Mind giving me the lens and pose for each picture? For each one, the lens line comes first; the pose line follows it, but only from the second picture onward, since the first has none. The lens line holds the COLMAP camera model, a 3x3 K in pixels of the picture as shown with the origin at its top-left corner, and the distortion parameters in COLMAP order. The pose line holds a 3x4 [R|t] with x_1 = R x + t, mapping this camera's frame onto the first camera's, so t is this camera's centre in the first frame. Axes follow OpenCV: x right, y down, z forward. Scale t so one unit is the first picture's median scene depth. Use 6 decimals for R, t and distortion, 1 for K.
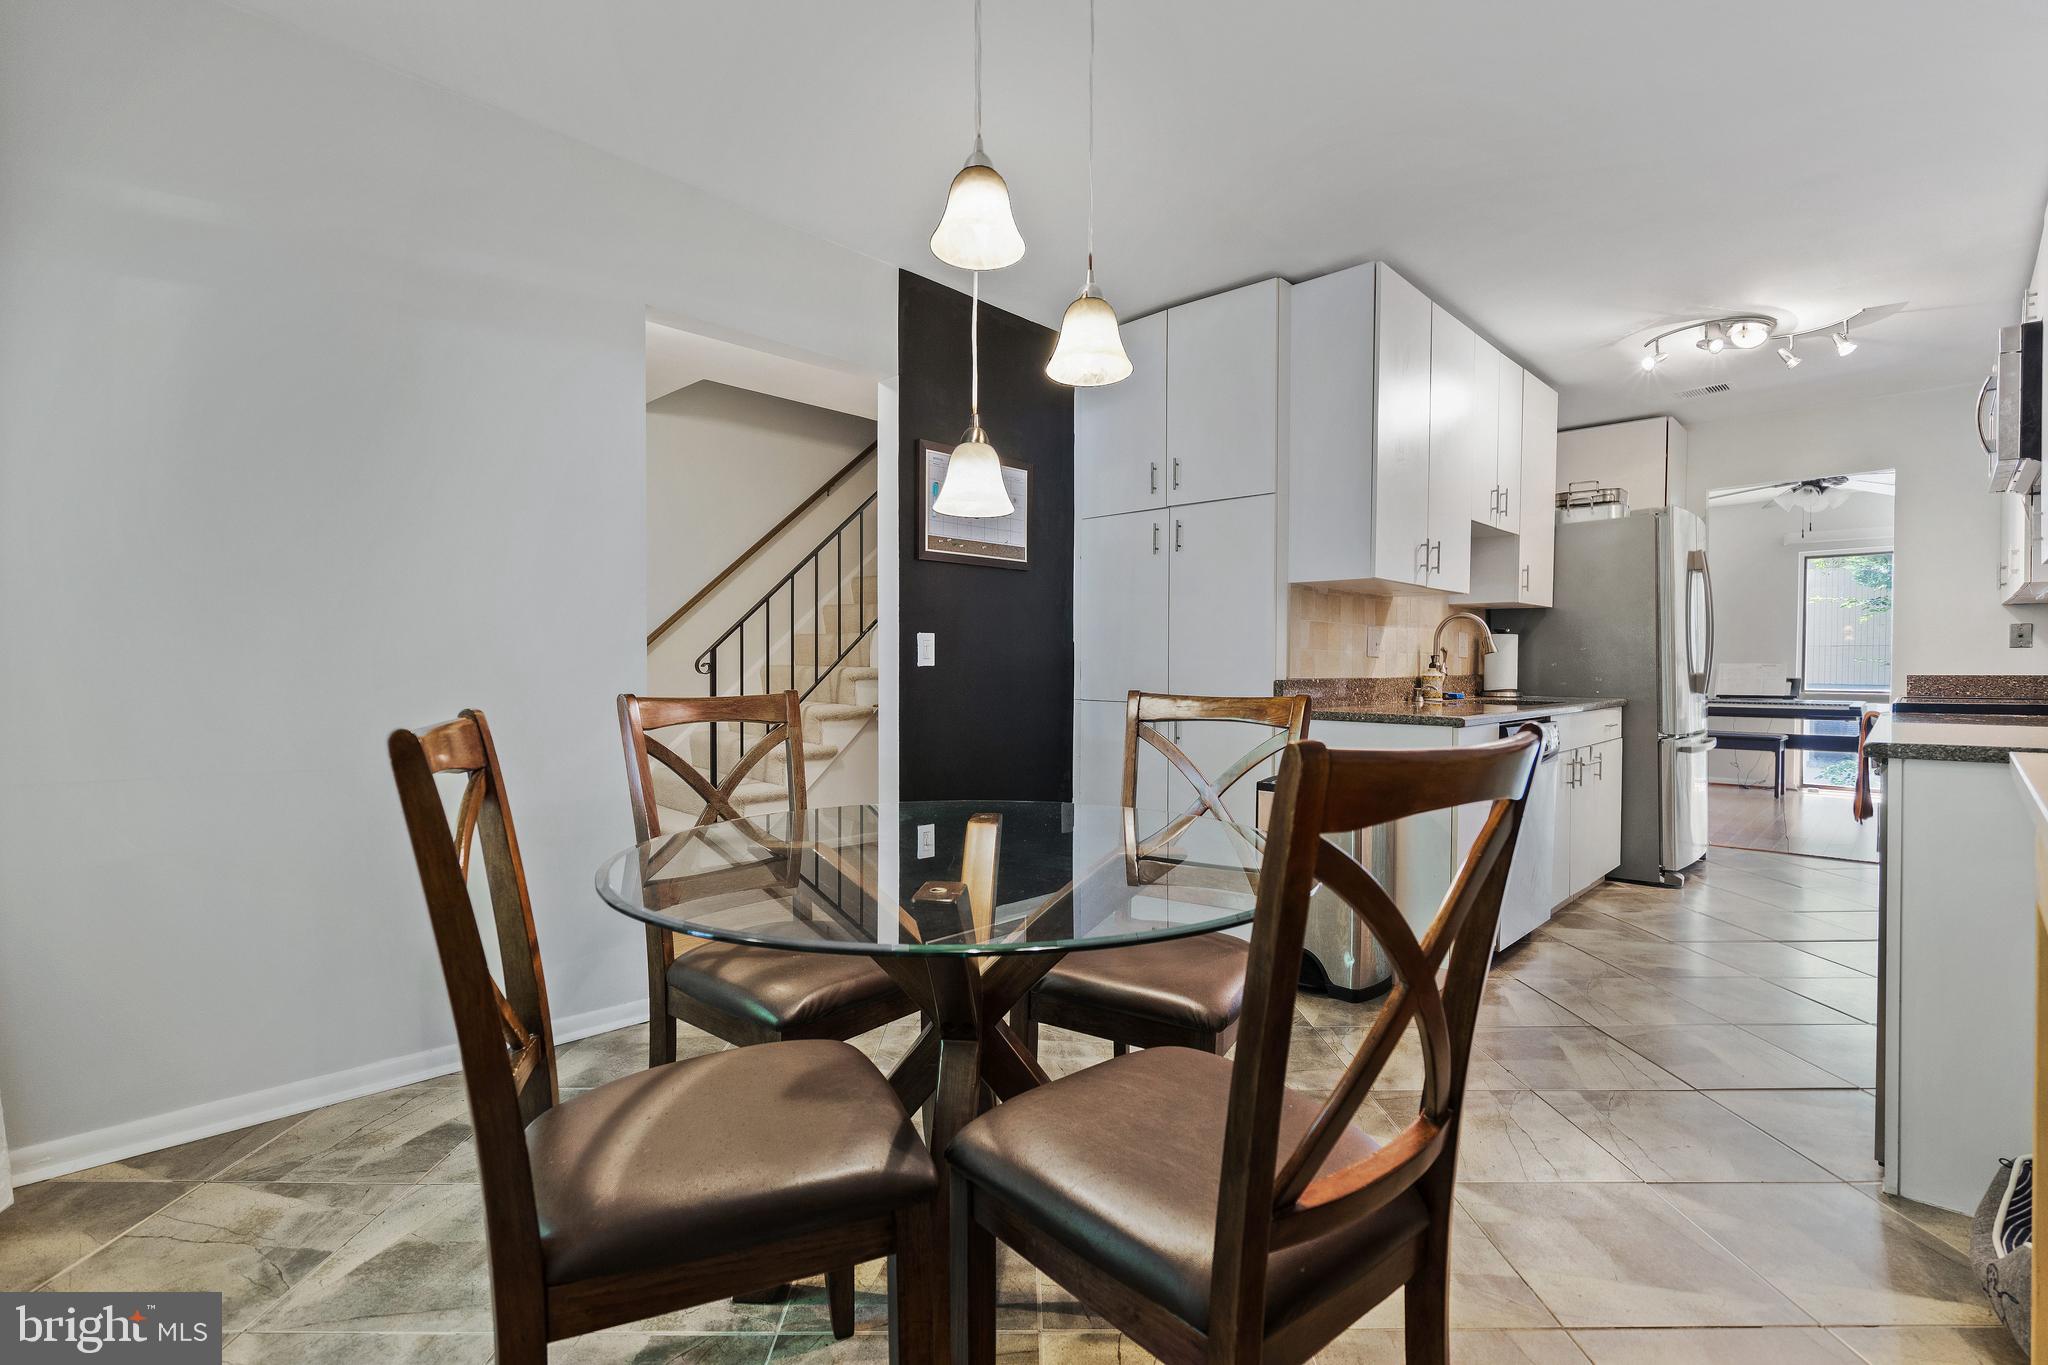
lens RADIAL K [[949.3, 0, 1011.8], [0, 949.3, 684.2], [0, 0, 1]] dist [-0.008759, 0.007812]
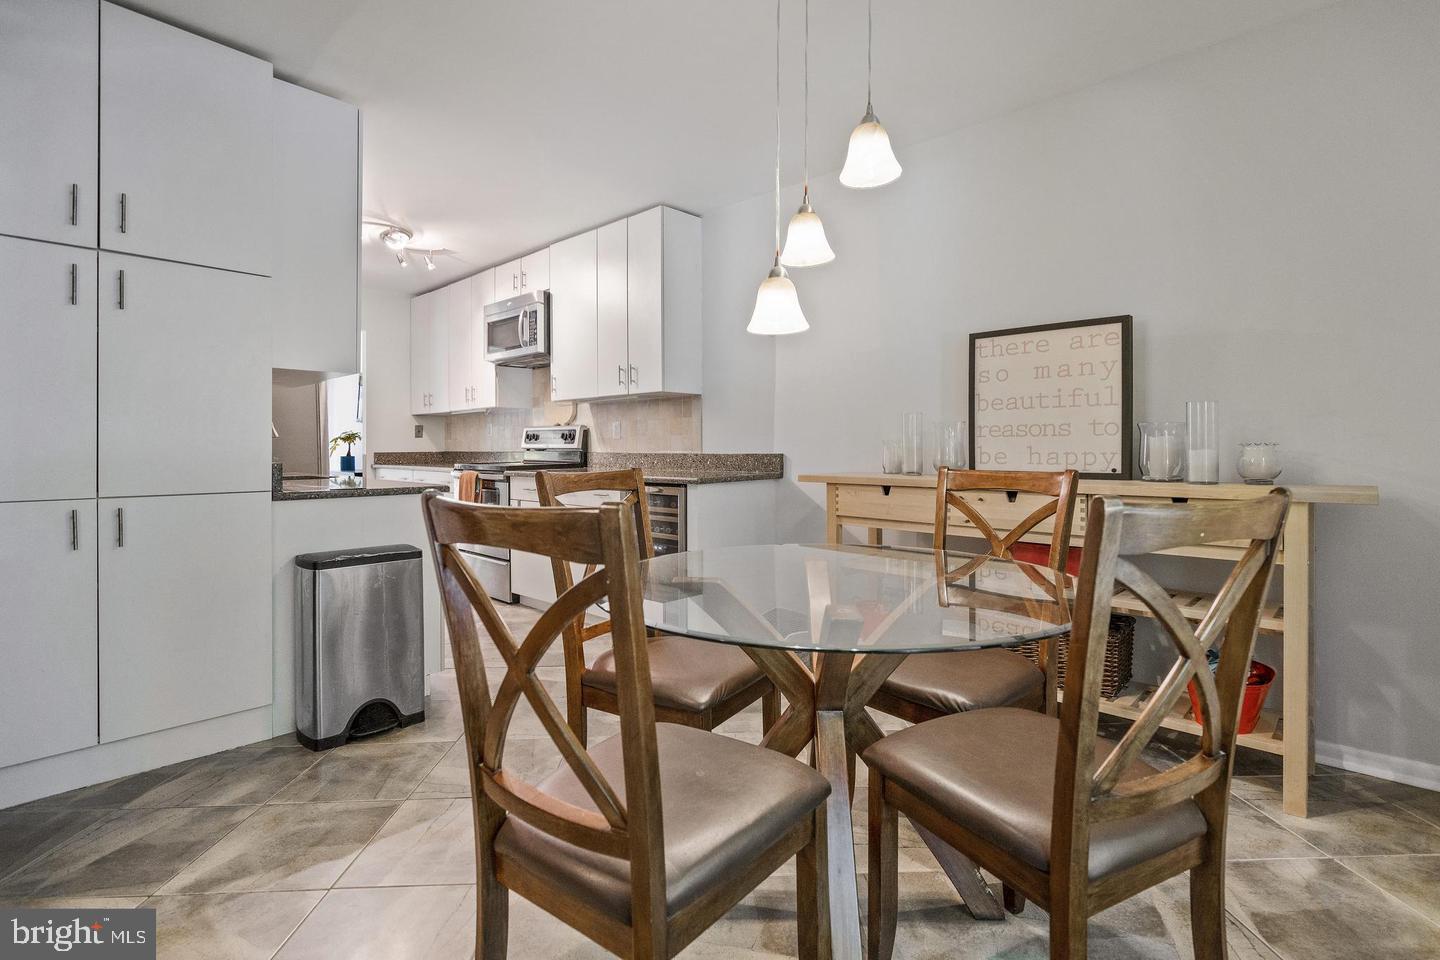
lens RADIAL K [[690.0, 0, 720.8], [0, 690.0, 453.8], [0, 0, 1]] dist [0.000683, 0.000230]
pose [[-0.002634, -0.008899, 0.999957, -0.341418], [0.017258, 0.999811, 0.008943, -0.006967], [-0.999848, 0.017281, -0.002480, 0.386849]]
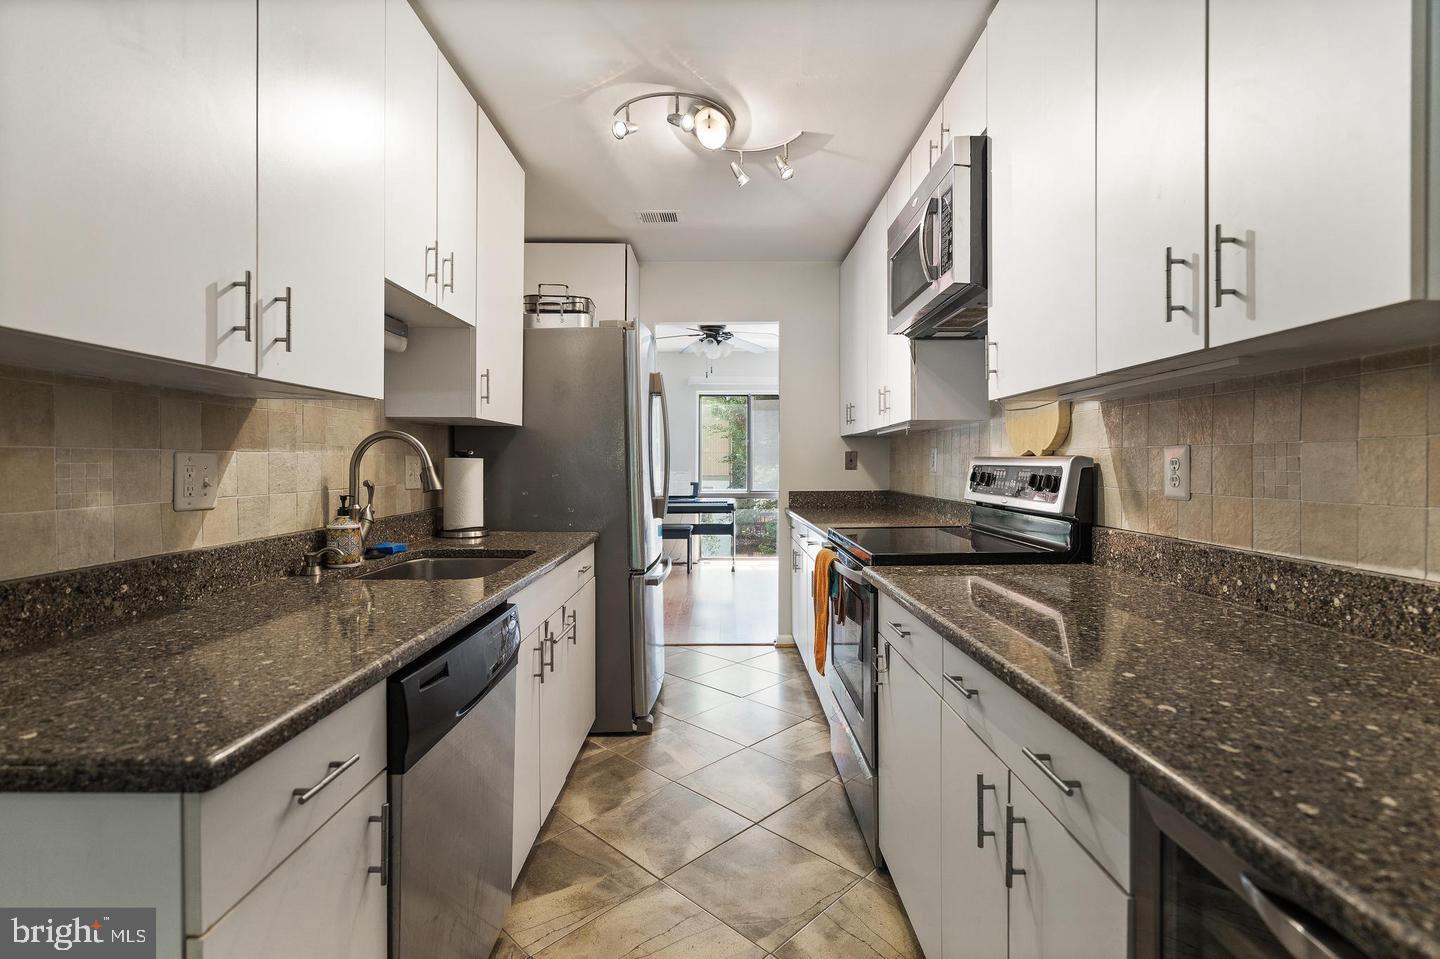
lens RADIAL K [[667.5, 0, 722.1], [0, 667.5, 473.8], [0, 0, 1]] dist [-0.008759, 0.007812]
pose [[0.713864, -0.014473, 0.700135, 0.285884], [0.014194, 0.999880, 0.006198, -0.040479], [-0.700141, 0.005513, 0.713983, 0.458773]]
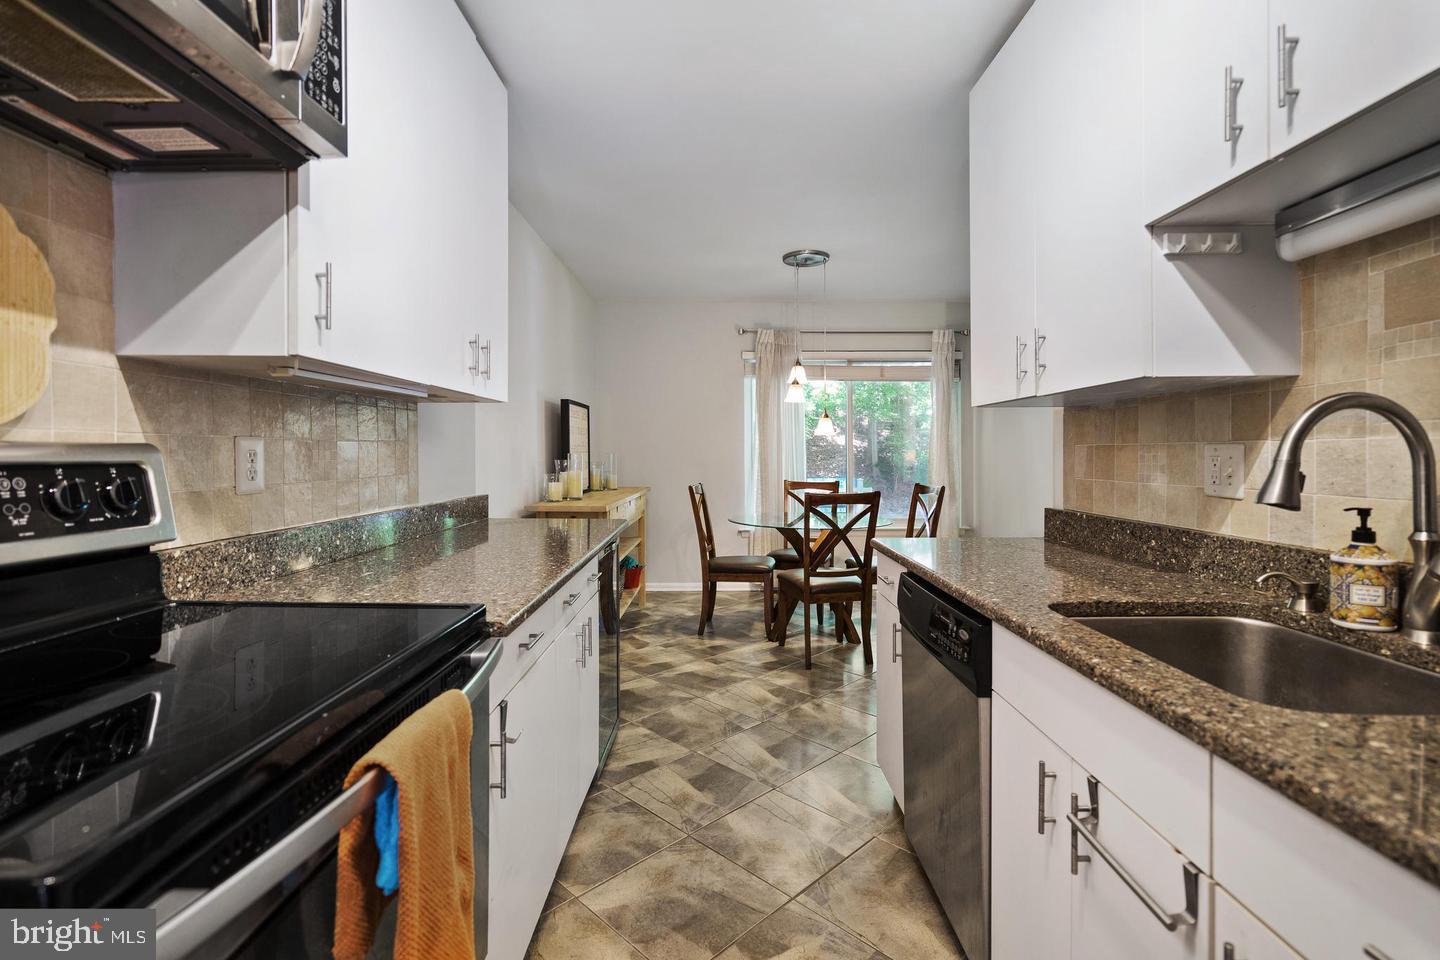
lens RADIAL K [[690.0, 0, 716.5], [0, 690.0, 478.2], [0, 0, 1]] dist [0.000683, 0.000230]
pose [[-0.722463, 0.024001, -0.690993, 0.757878], [-0.012328, 0.998791, 0.047581, -0.048198], [0.691299, 0.042894, -0.721294, 0.937515]]
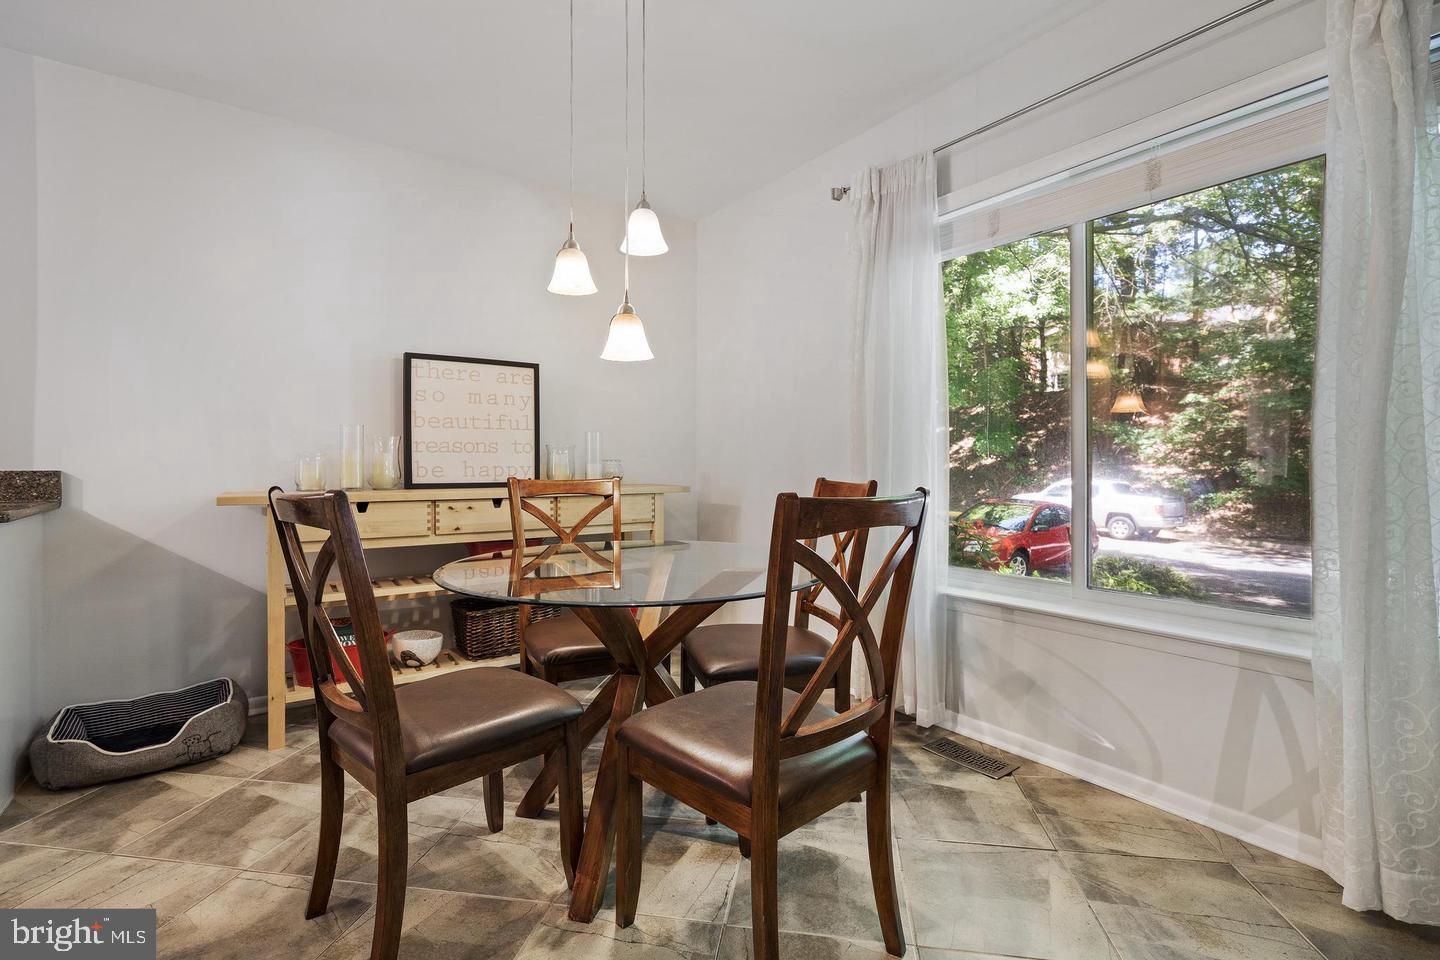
lens RADIAL K [[690.0, 0, 719.9], [0, 690.0, 470.1], [0, 0, 1]] dist [0.000683, 0.000230]
pose [[-0.978735, -0.003465, 0.205098, -0.145364], [0.001316, 0.999731, 0.023168, -0.010135], [-0.205123, 0.022945, -0.978467, 0.719291]]
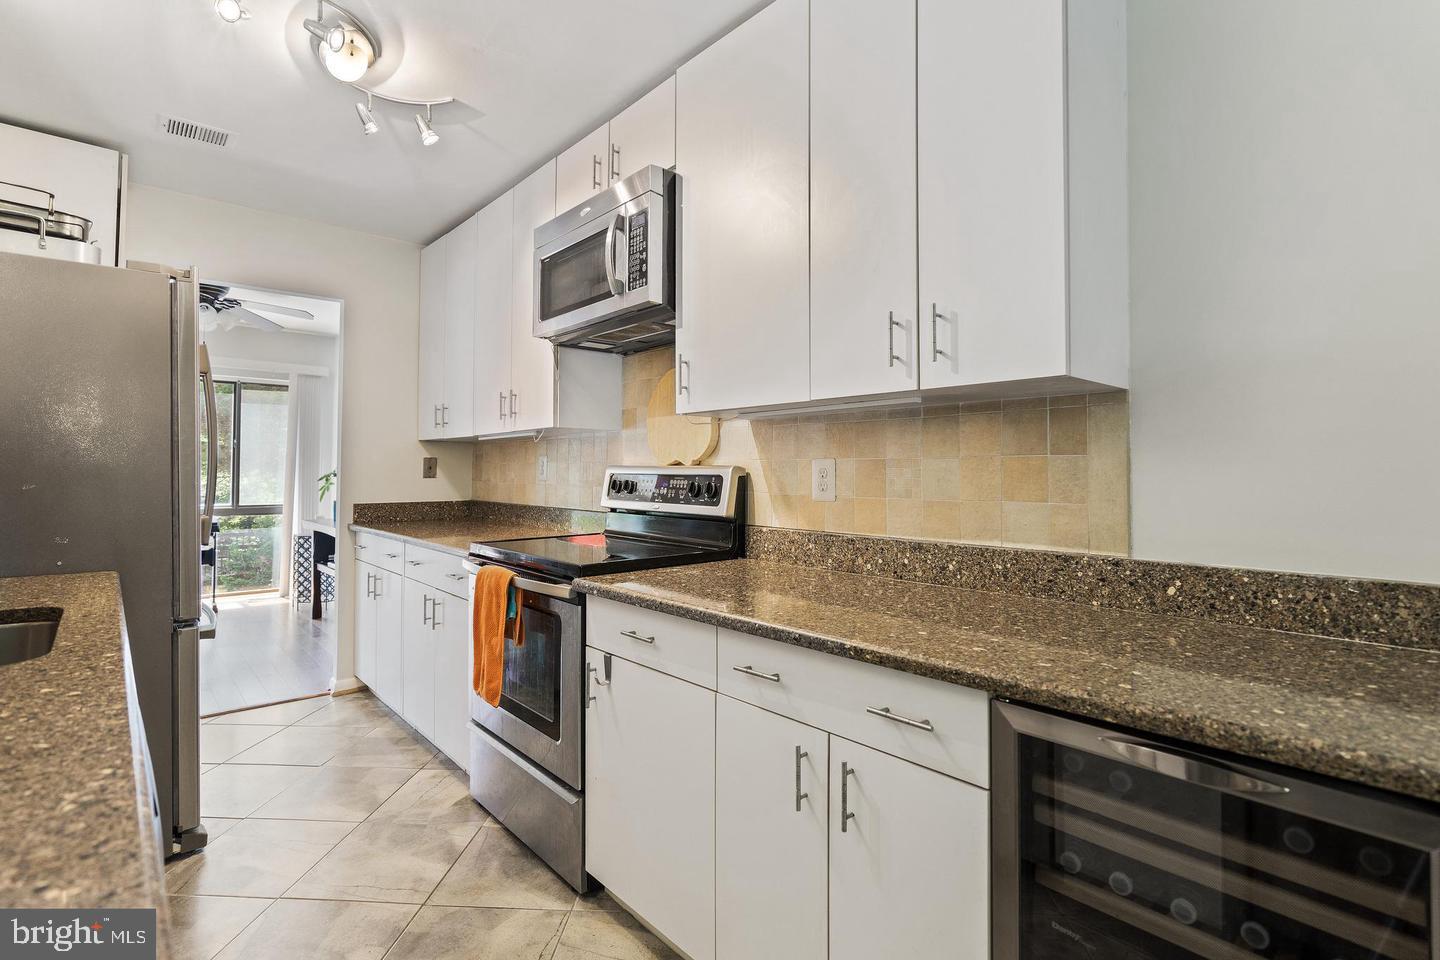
lens RADIAL K [[690.0, 0, 722.1], [0, 690.0, 461.4], [0, 0, 1]] dist [0.000683, 0.000230]
pose [[0.070938, 0.014066, 0.997382, 0.233865], [0.010873, 0.999830, -0.014874, -0.041882], [-0.997421, 0.011900, 0.070773, 0.573265]]
